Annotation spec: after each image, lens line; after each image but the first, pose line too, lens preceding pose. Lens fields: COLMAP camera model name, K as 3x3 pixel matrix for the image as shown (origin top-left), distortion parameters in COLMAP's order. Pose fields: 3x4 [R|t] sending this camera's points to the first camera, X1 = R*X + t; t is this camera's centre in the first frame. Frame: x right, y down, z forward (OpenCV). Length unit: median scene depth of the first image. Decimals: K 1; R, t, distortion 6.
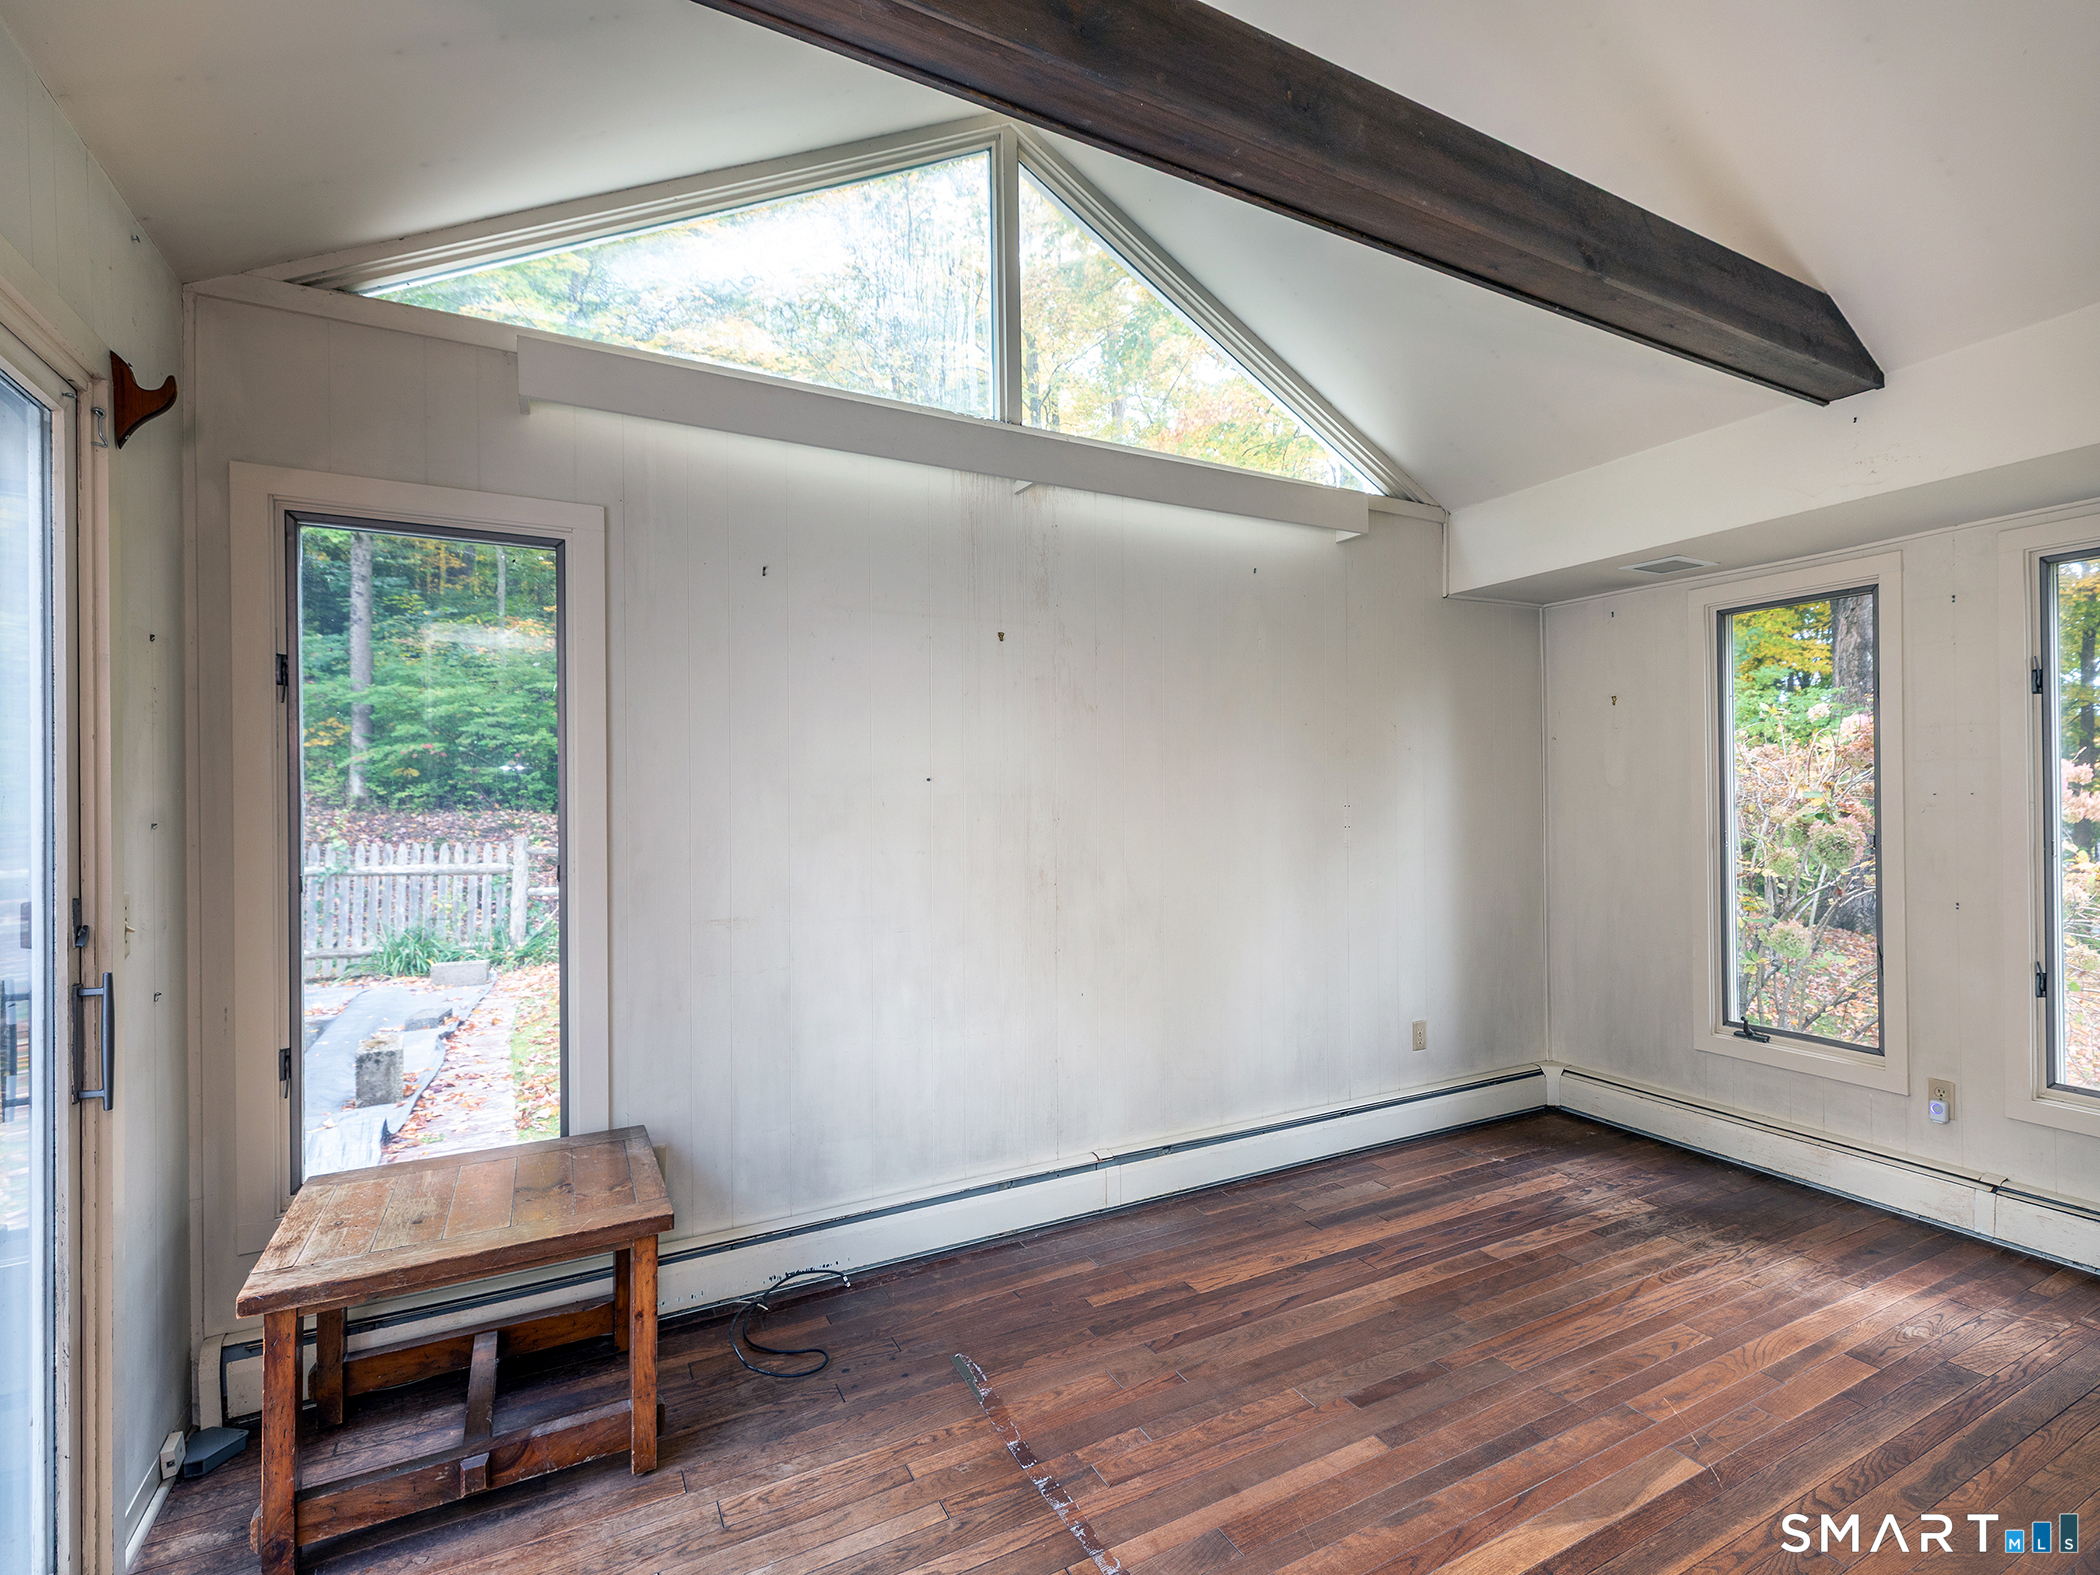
lens RADIAL K [[1029.0, 0, 1048.2], [0, 1029.0, 797.3], [0, 0, 1]] dist [0.020029, -0.000960]
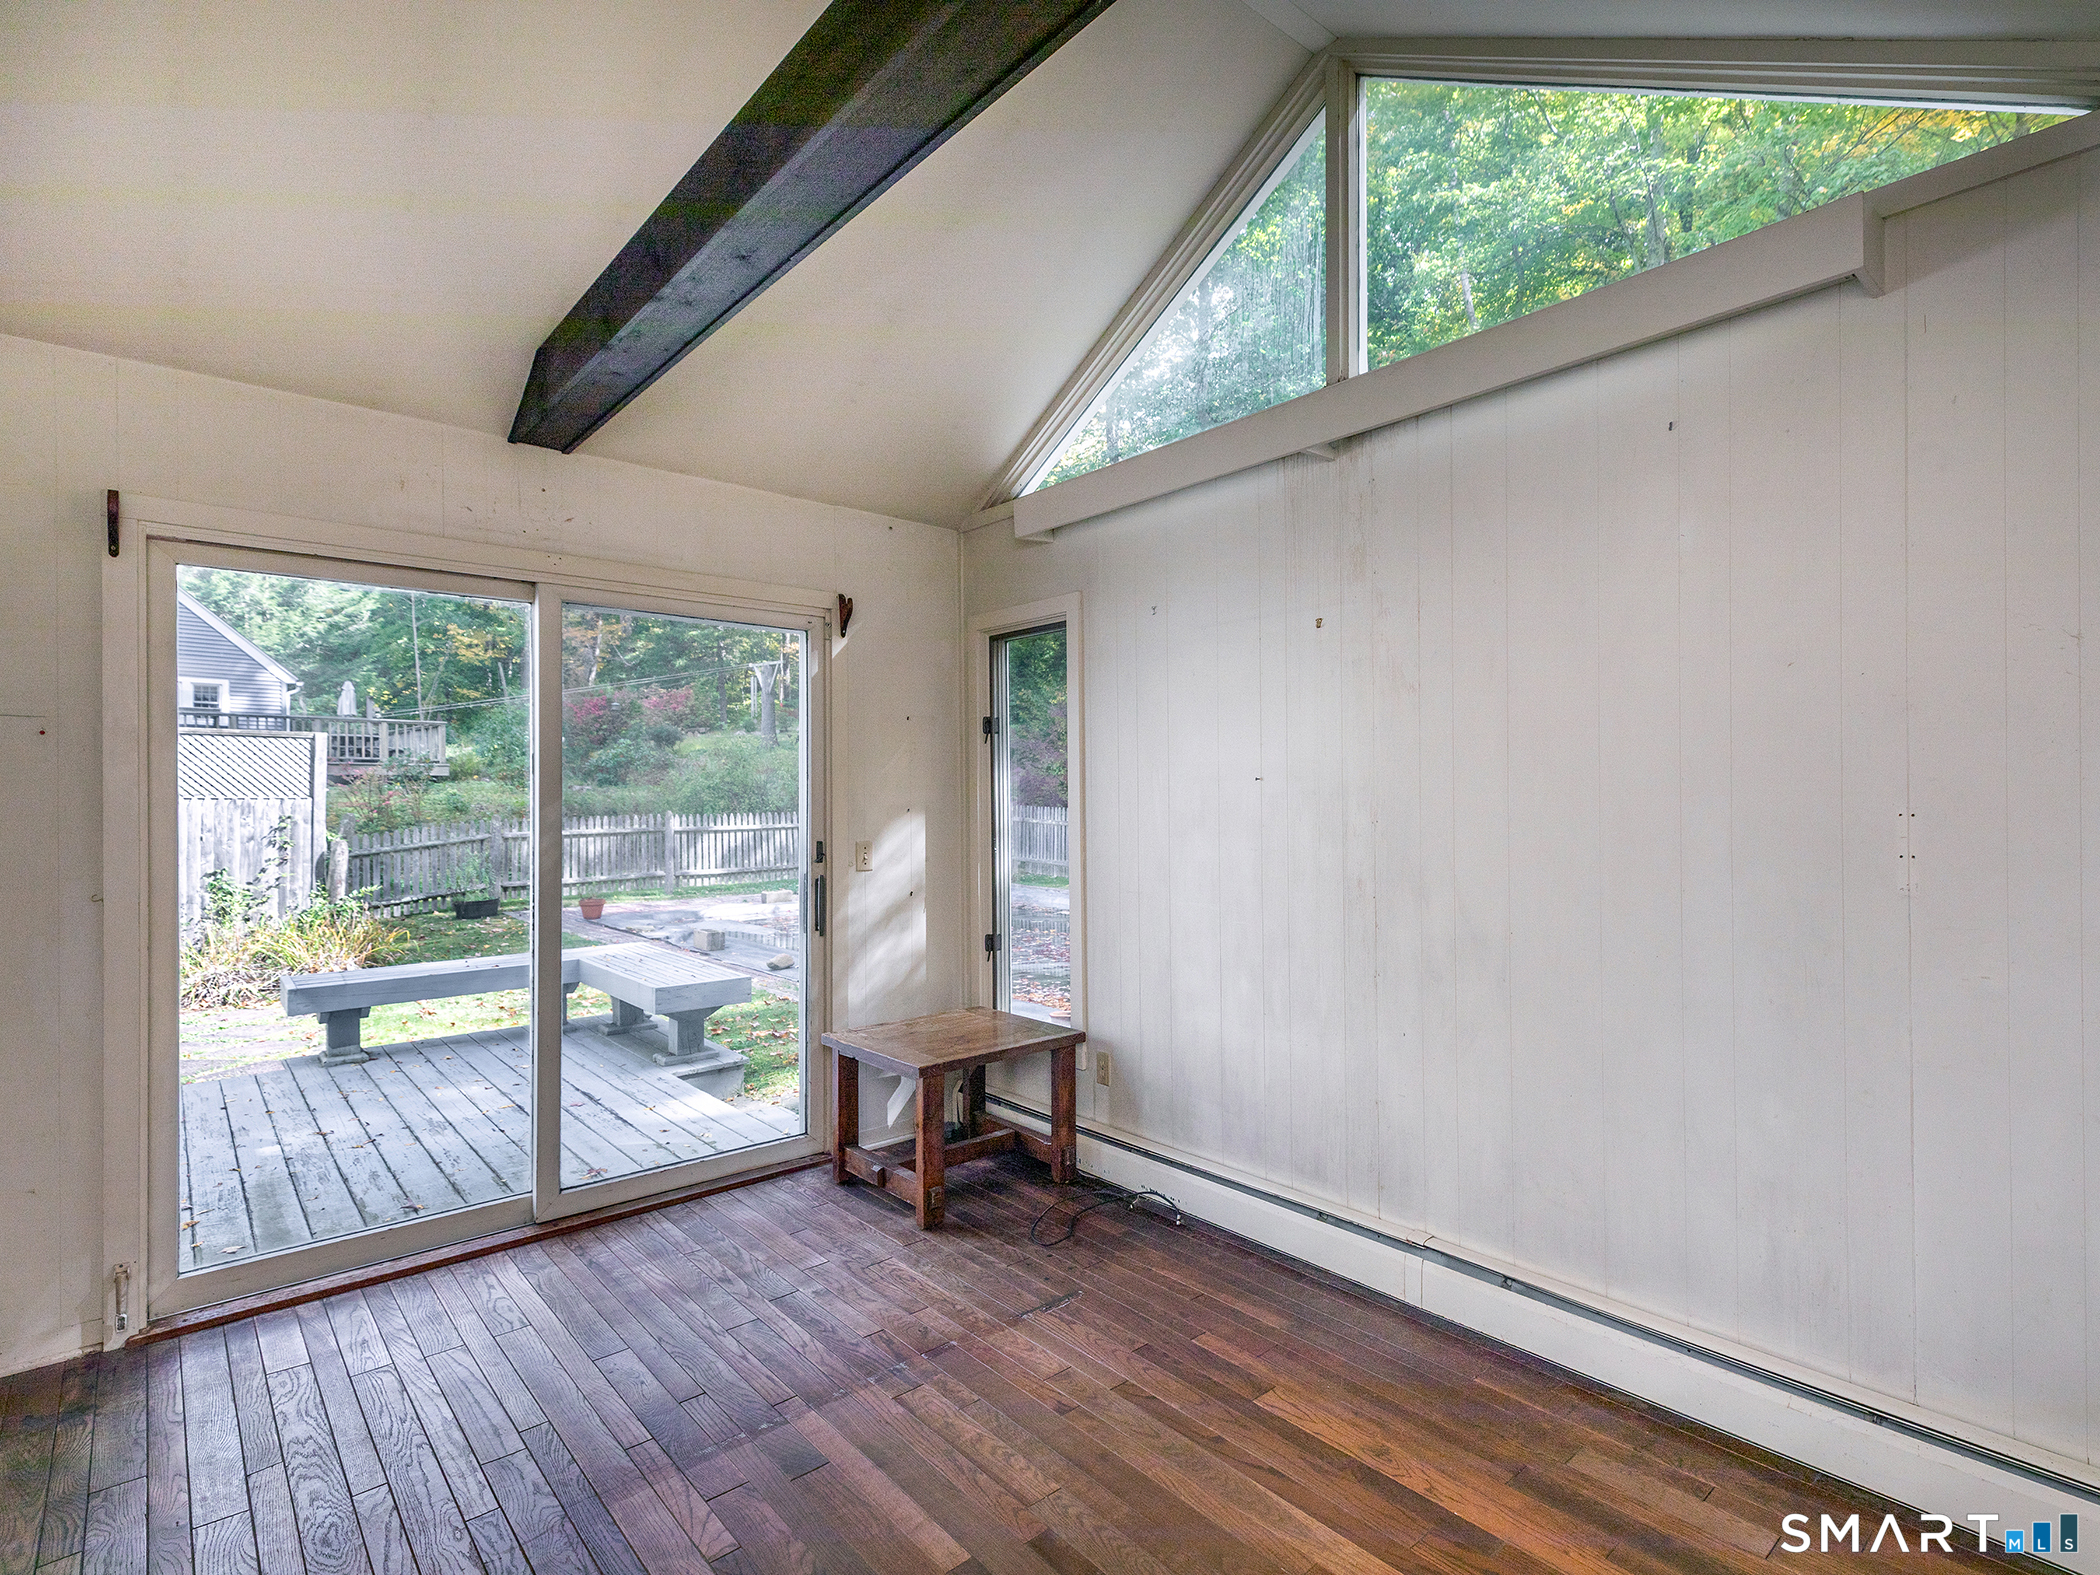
lens RADIAL K [[881.1, 0, 1052.1], [0, 881.1, 799.8], [0, 0, 1]] dist [0.017746, 0.000043]
pose [[0.316438, 0.007524, -0.948584, 0.721988], [0.005957, 0.999933, 0.009918, -0.007394], [0.948595, -0.008789, 0.316372, 0.592366]]
